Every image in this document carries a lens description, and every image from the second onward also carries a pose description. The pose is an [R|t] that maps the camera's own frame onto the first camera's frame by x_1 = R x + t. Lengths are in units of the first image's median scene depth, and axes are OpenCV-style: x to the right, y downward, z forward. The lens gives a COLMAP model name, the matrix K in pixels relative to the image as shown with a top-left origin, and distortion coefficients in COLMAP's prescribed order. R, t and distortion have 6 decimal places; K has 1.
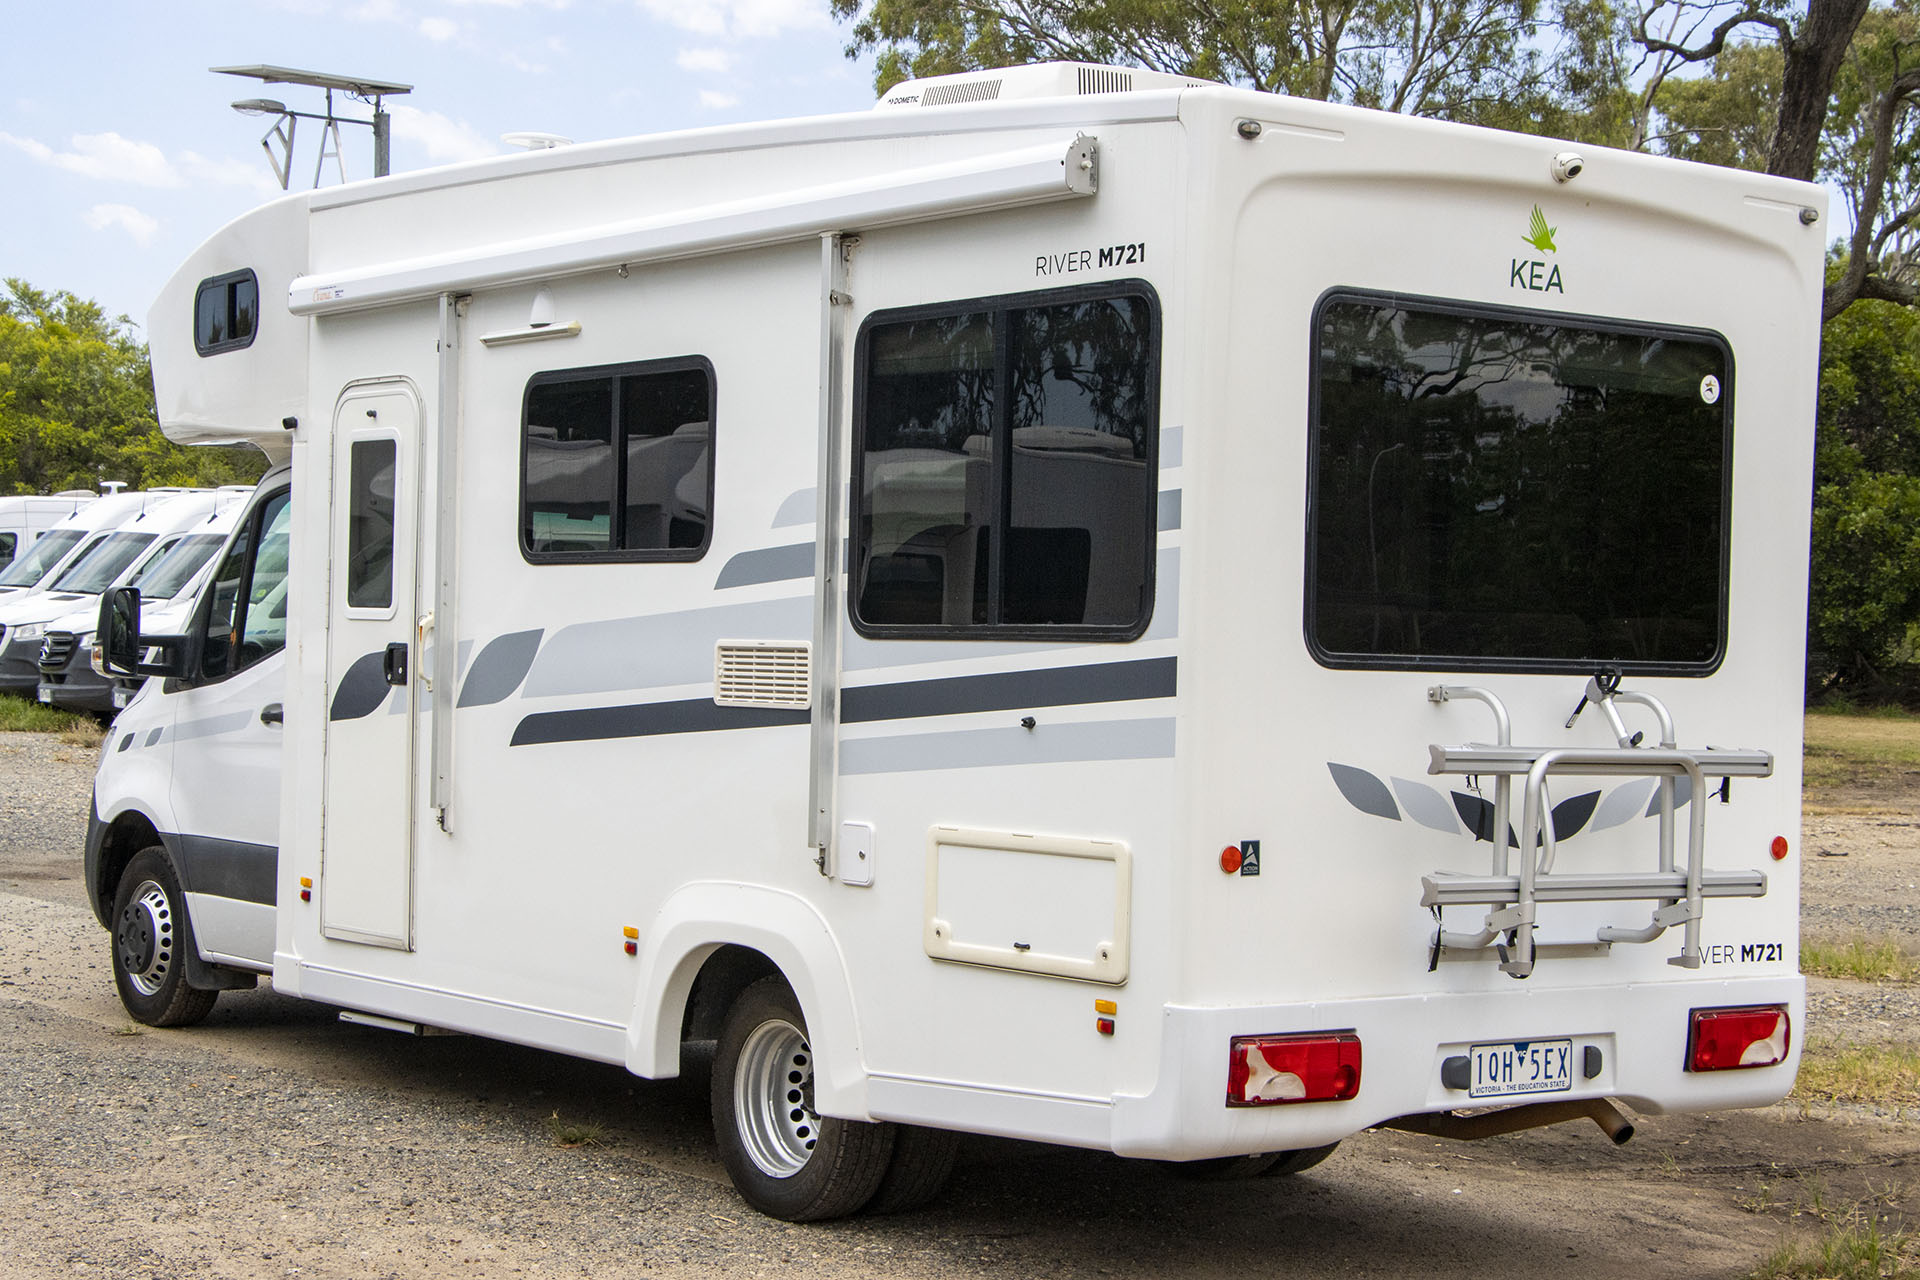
lens RADIAL K [[3150.5, 0, 962.1], [0, 3150.5, 667.7], [0, 0, 1]] dist [0.163230, 0.213532]
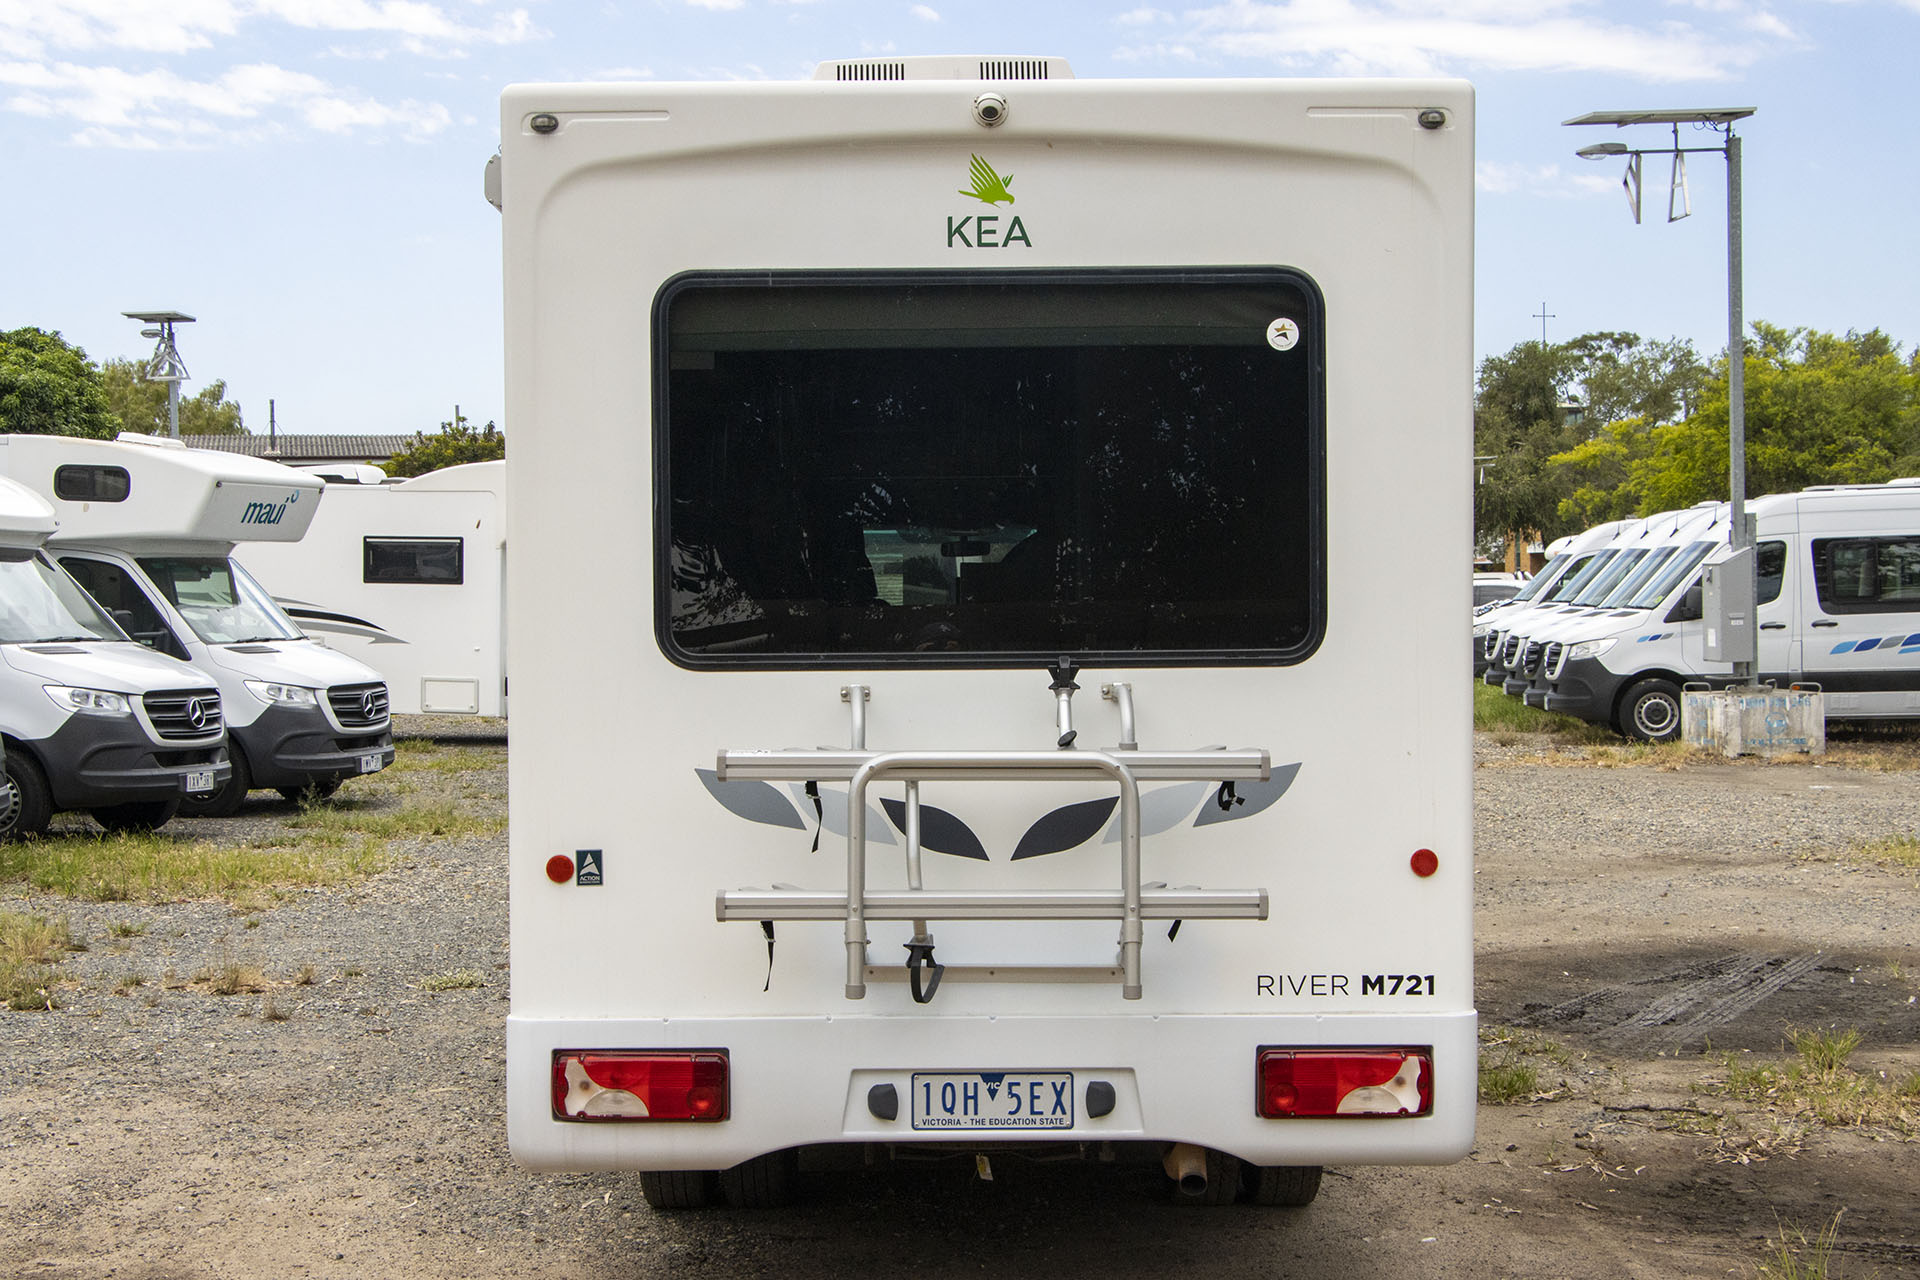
lens RADIAL K [[2852.1, 0, 958.6], [0, 2852.1, 681.2], [0, 0, 1]] dist [0.036719, 0.125601]
pose [[0.796450, -0.022861, -0.604272, 0.661656], [0.025174, 0.999672, -0.004639, 0.008981], [0.604180, -0.011518, 0.796765, 0.339901]]
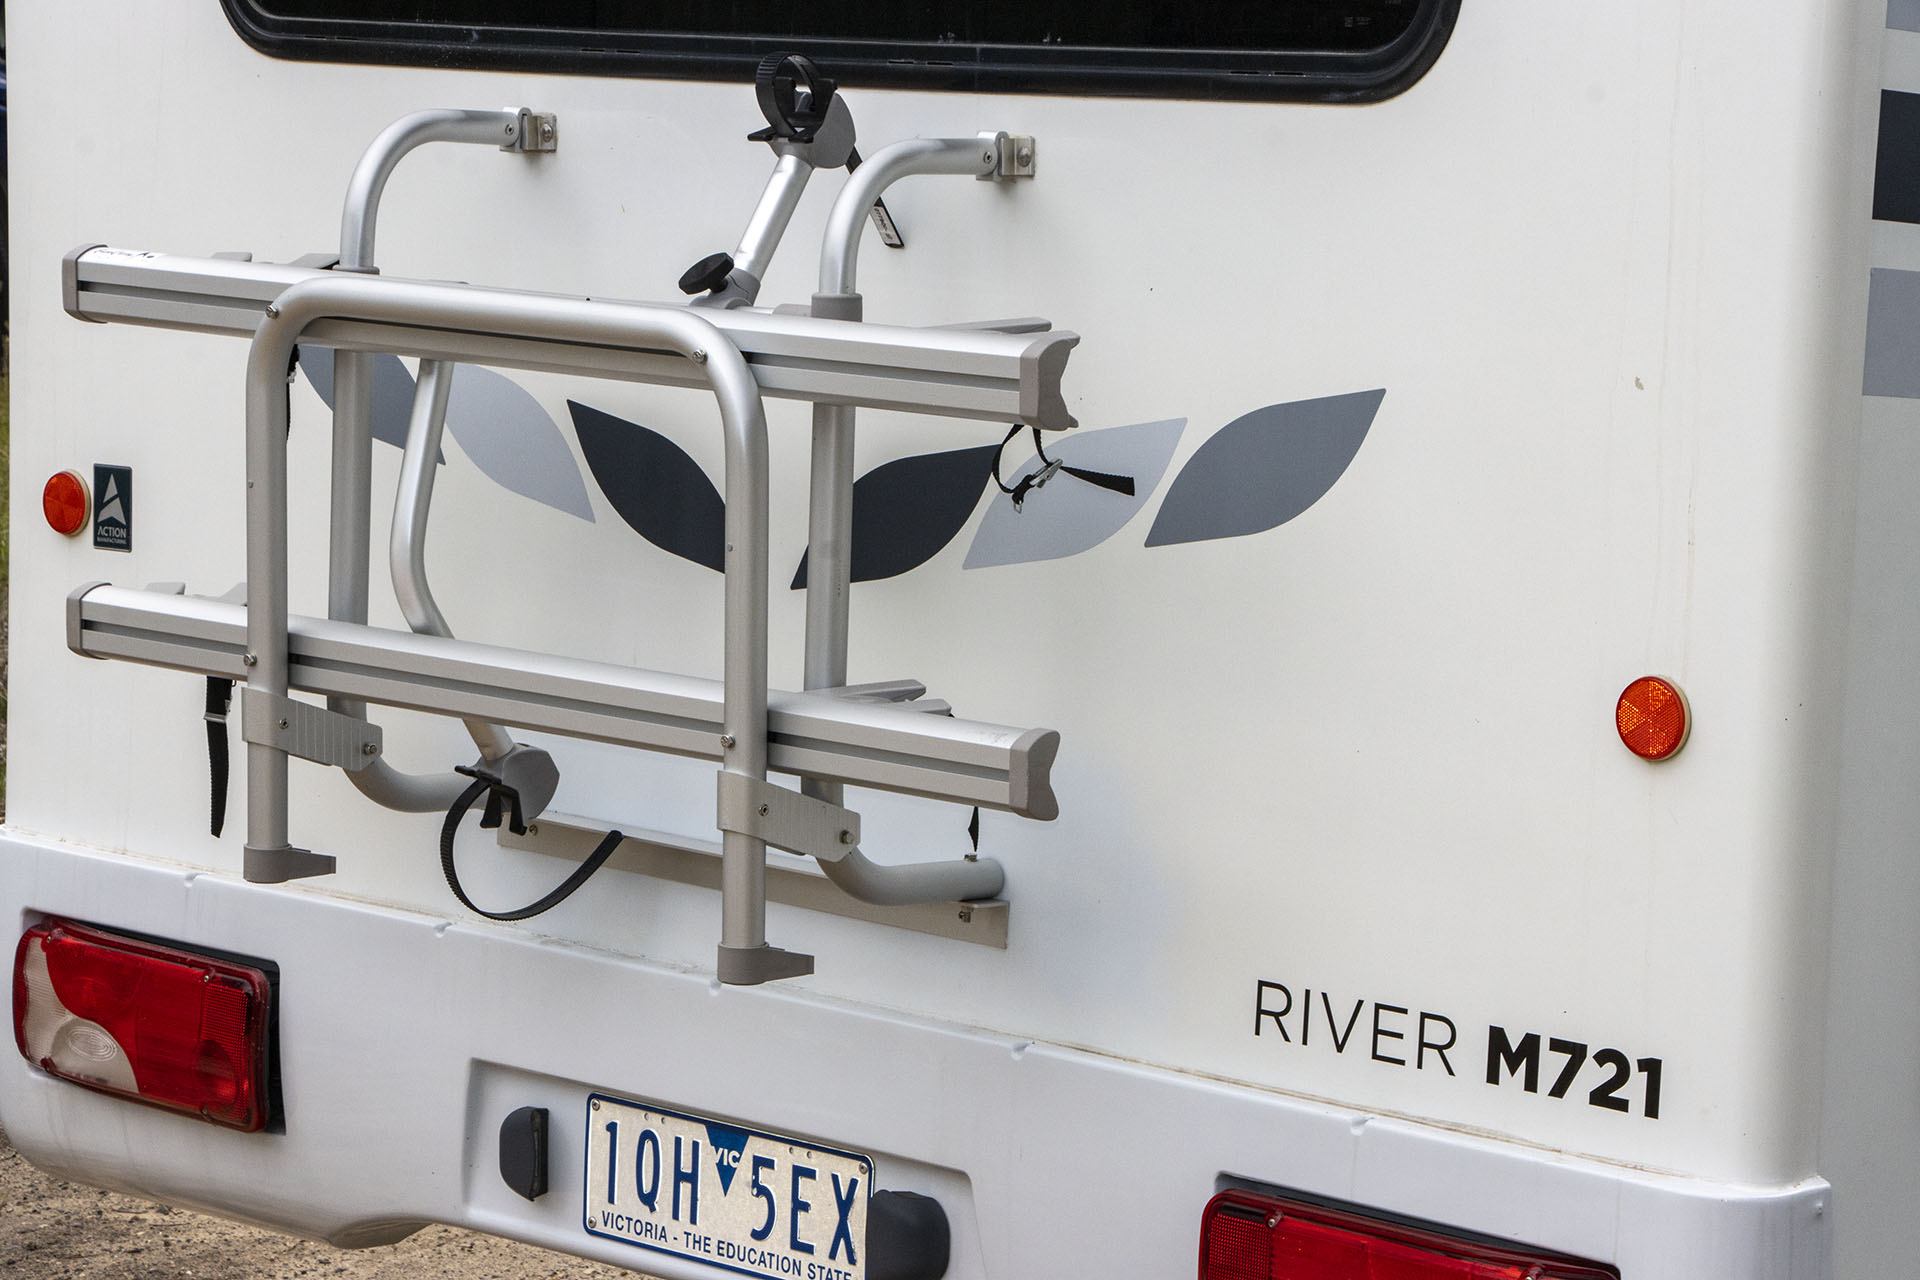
lens RADIAL K [[5438.6, 0, 960.0], [0, 5438.6, 640.0], [0, 0, 1]] dist [0.461933, -0.687500]
pose [[0.143907, 0.091918, -0.985313, 0.771975], [-0.026103, 0.995683, 0.089073, 0.008714], [0.989247, 0.012901, 0.145685, 0.929426]]
